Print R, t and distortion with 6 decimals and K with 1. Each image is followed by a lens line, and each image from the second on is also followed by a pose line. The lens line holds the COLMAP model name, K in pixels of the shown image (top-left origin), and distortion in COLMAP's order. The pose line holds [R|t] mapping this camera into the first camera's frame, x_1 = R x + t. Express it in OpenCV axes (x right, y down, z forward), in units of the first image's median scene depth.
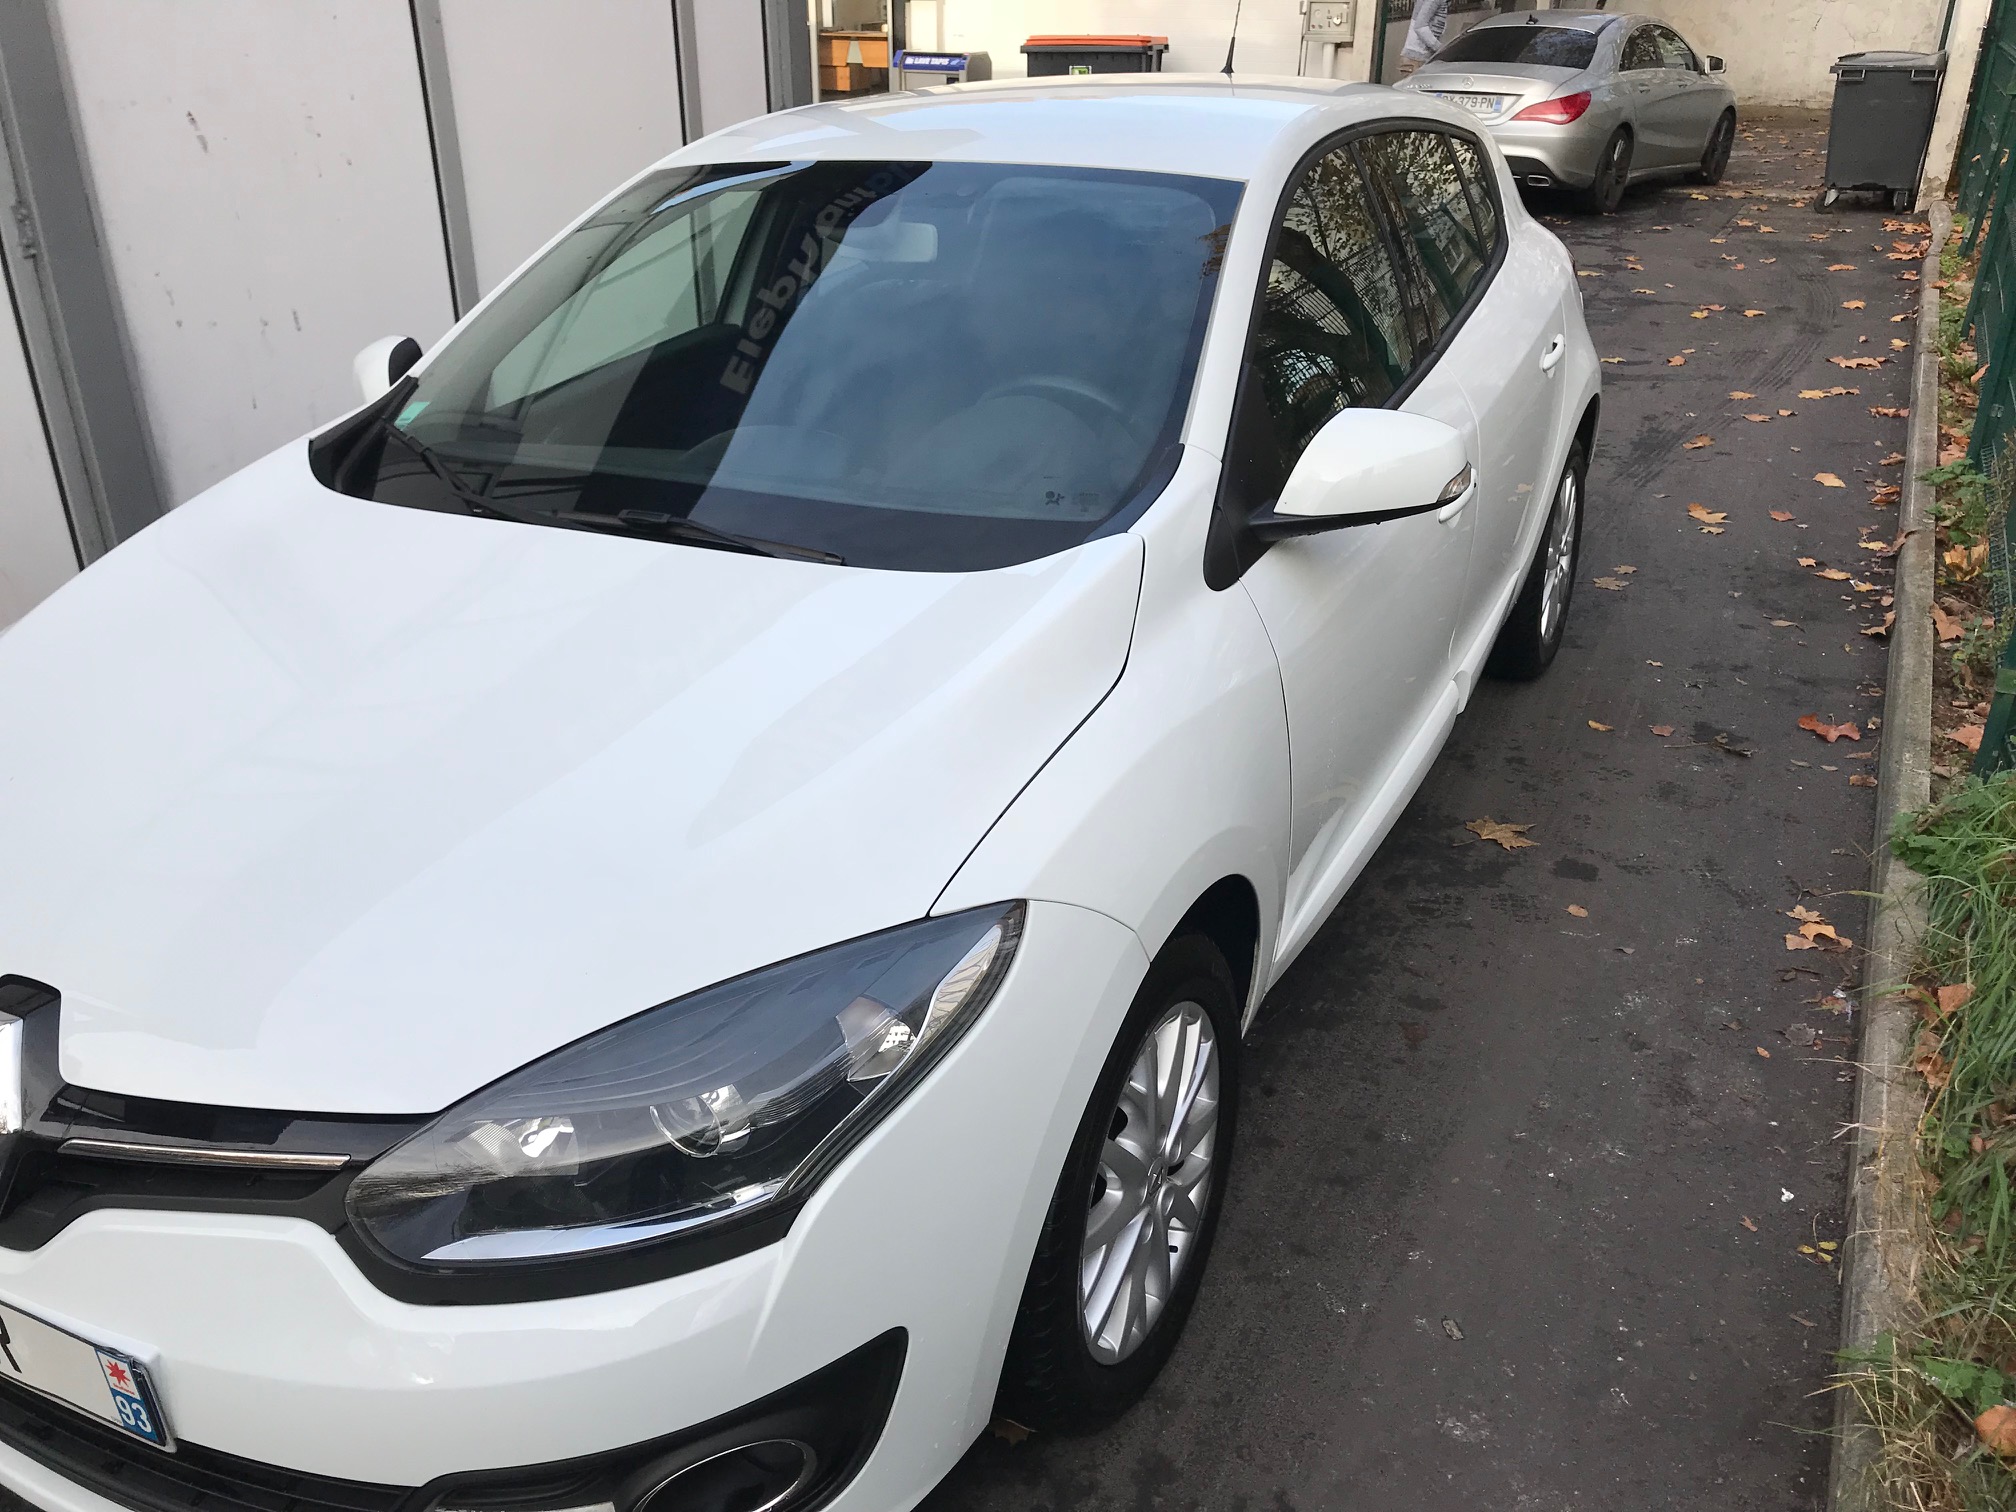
lens RADIAL K [[1661.9, 0, 1009.7], [0, 1661.9, 755.9], [0, 0, 1]] dist [0.045517, 0.000336]
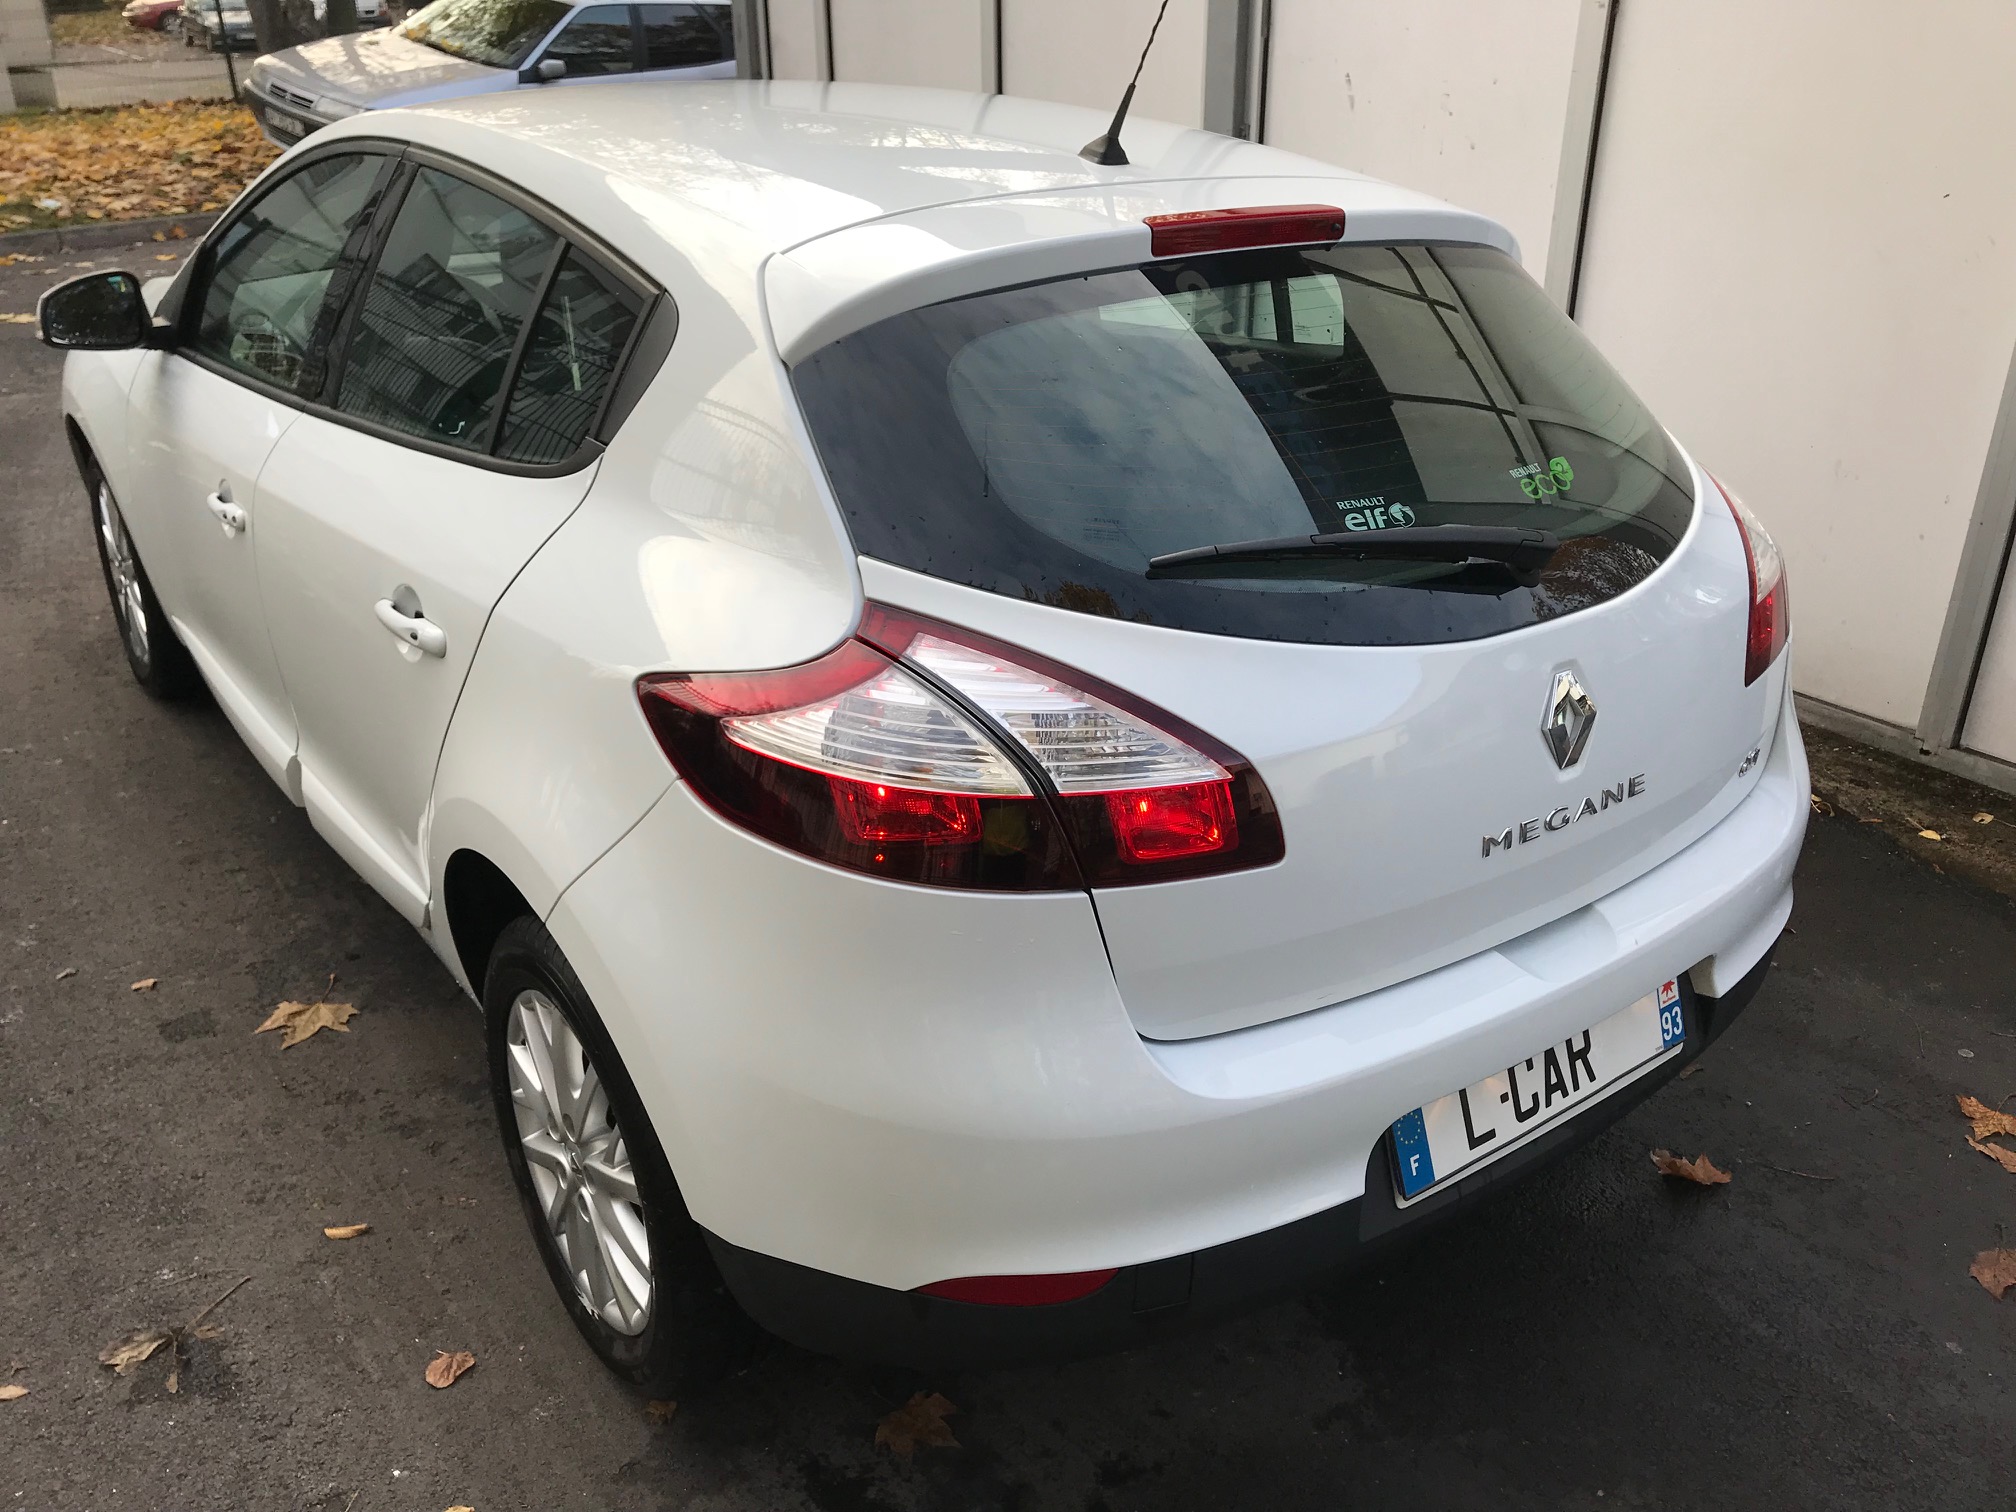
lens RADIAL K [[1661.9, 0, 1013.4], [0, 1661.9, 750.7], [0, 0, 1]] dist [0.045517, 0.000336]
pose [[-0.452223, 0.396073, -0.799137, 0.696054], [-0.387476, 0.719776, 0.576008, -0.611272], [0.803341, 0.570131, -0.172030, 1.263592]]
